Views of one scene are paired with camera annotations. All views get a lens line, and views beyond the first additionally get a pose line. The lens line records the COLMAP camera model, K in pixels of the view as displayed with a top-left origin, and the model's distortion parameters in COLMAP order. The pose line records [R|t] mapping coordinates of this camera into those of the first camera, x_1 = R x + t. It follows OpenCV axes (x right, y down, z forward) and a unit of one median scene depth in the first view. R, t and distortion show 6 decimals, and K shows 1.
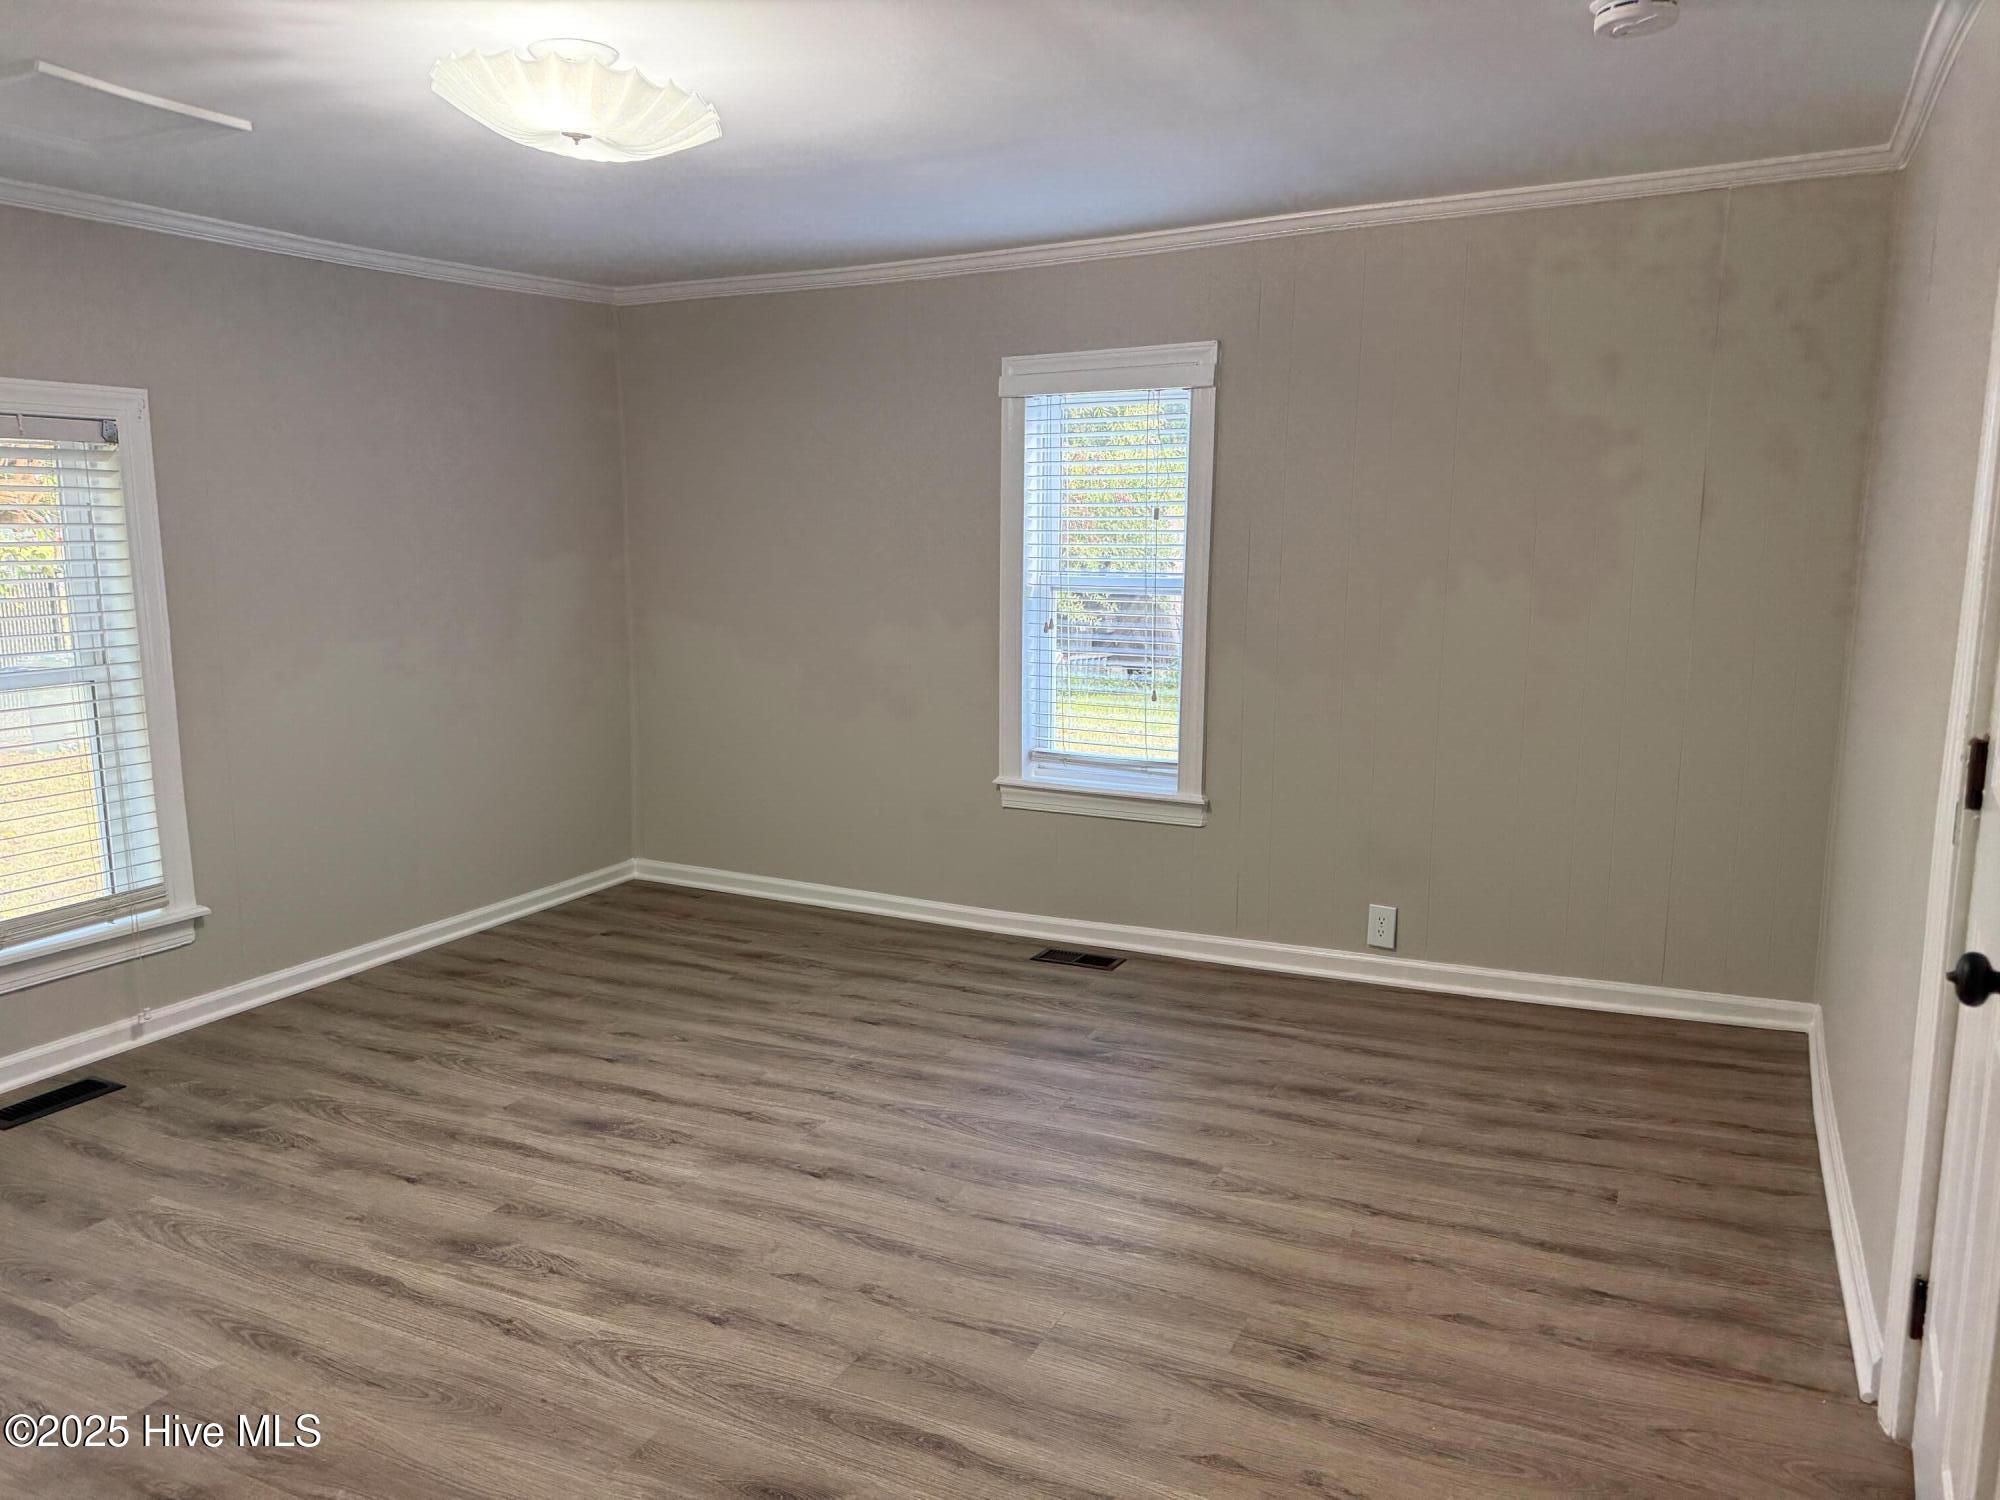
lens RADIAL K [[1453.9, 0, 1001.7], [0, 1453.9, 776.2], [0, 0, 1]] dist [0.003387, 0.001163]
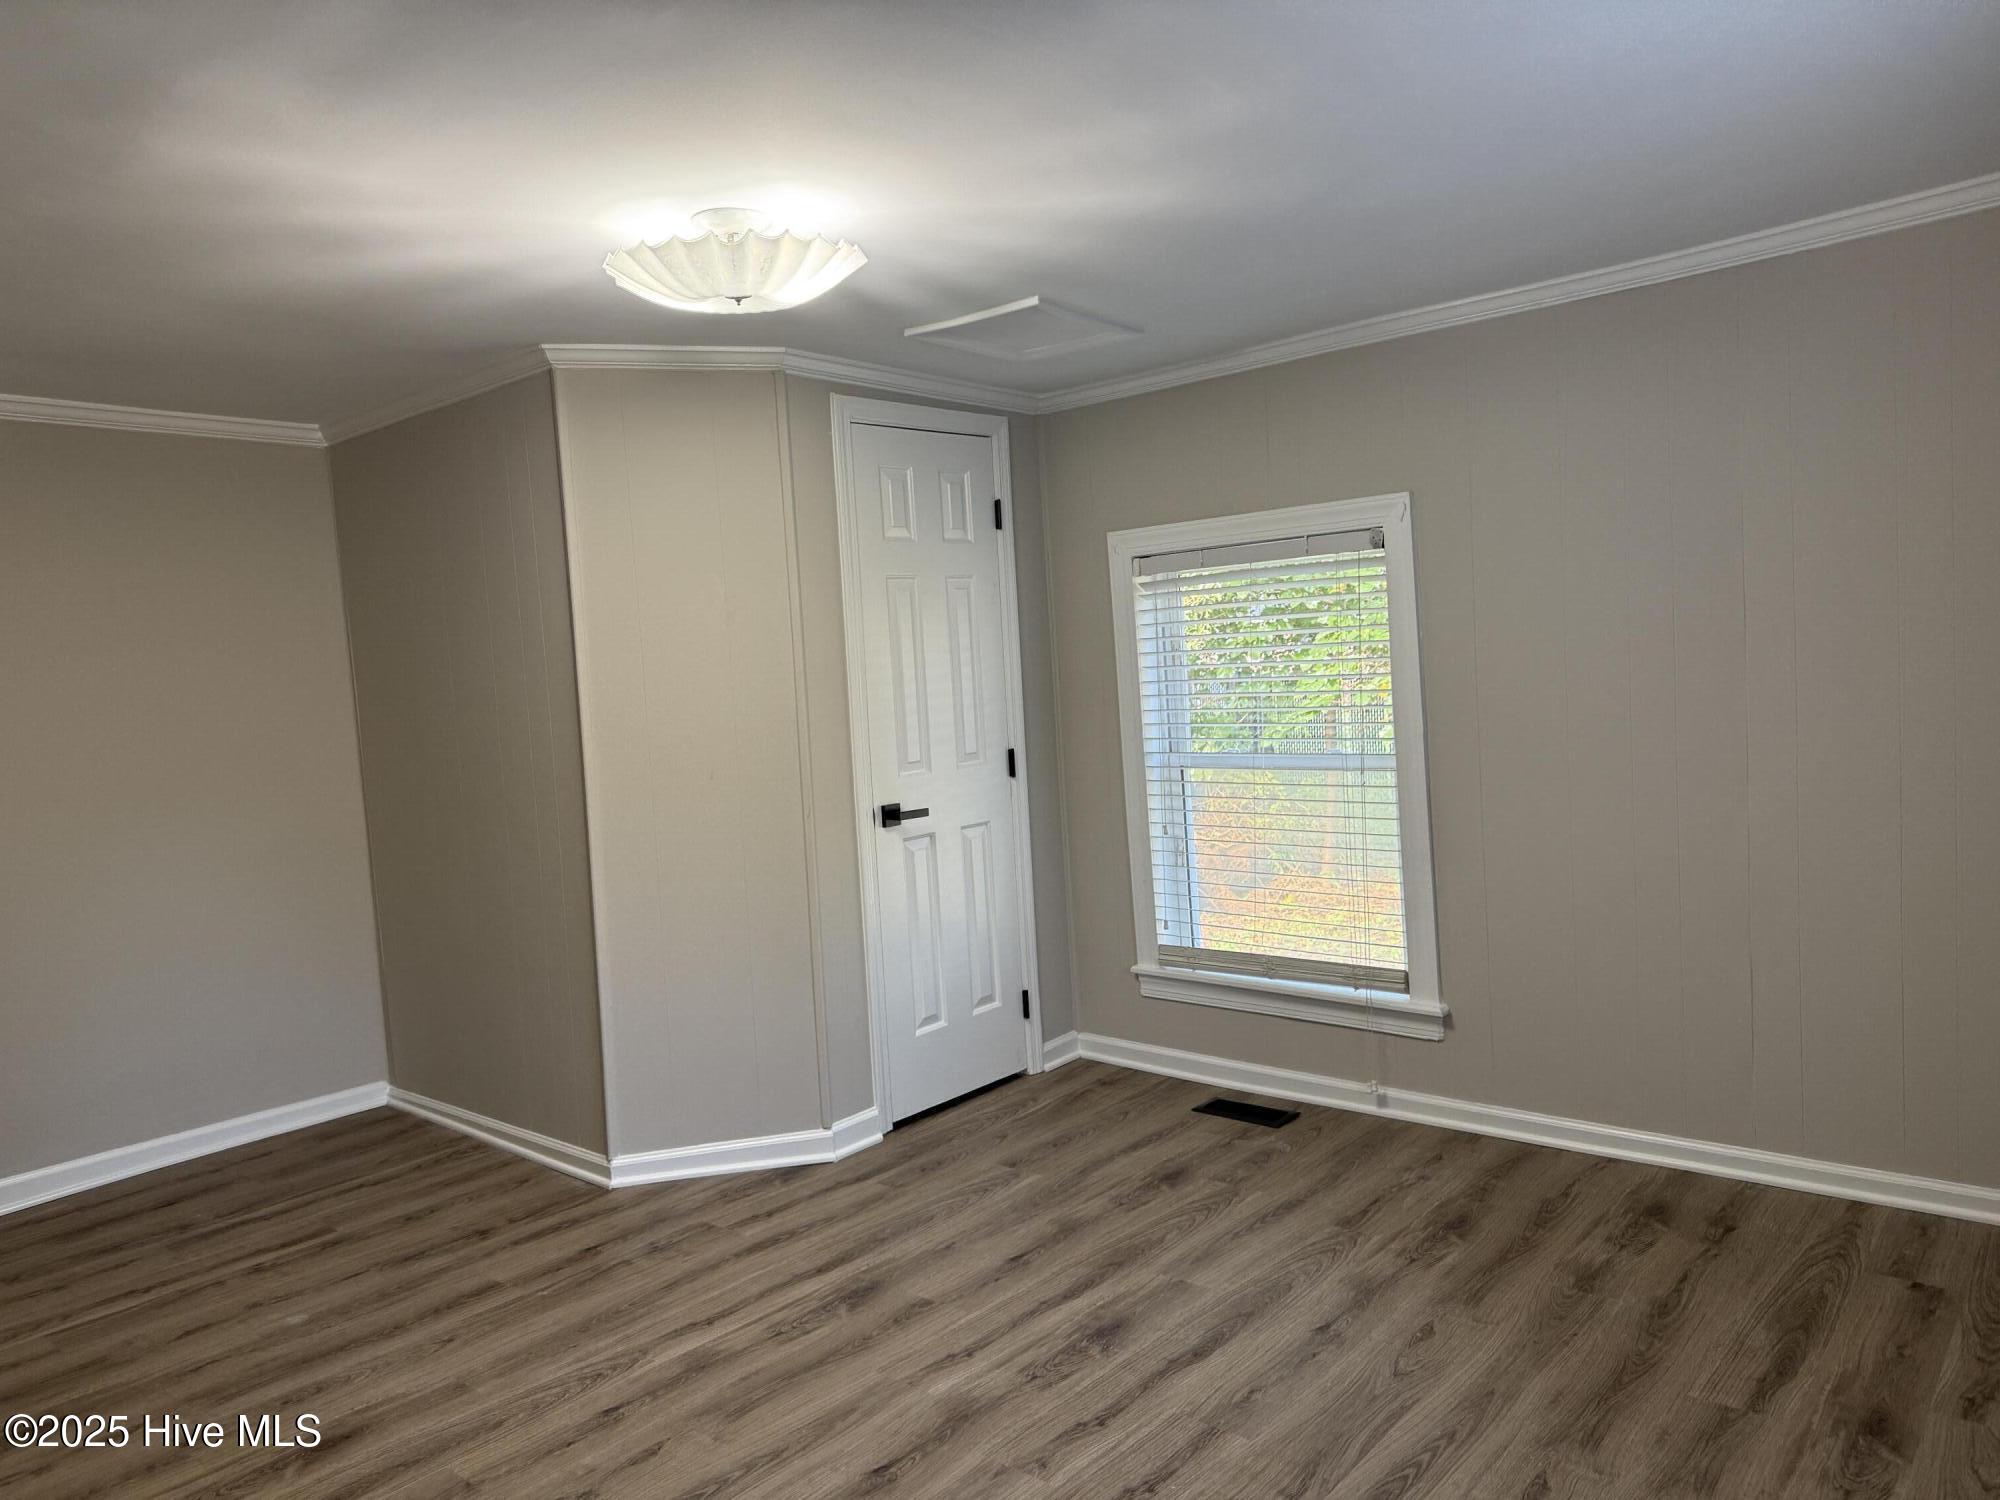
lens RADIAL K [[1418.2, 0, 1000.0], [0, 1418.2, 750.0], [0, 0, 1]] dist [0.001350, -0.008403]
pose [[-0.260618, 0.080093, -0.962114, 0.470983], [-0.111881, 0.987333, 0.112499, -0.169293], [0.958937, 0.136962, -0.248356, 1.014241]]
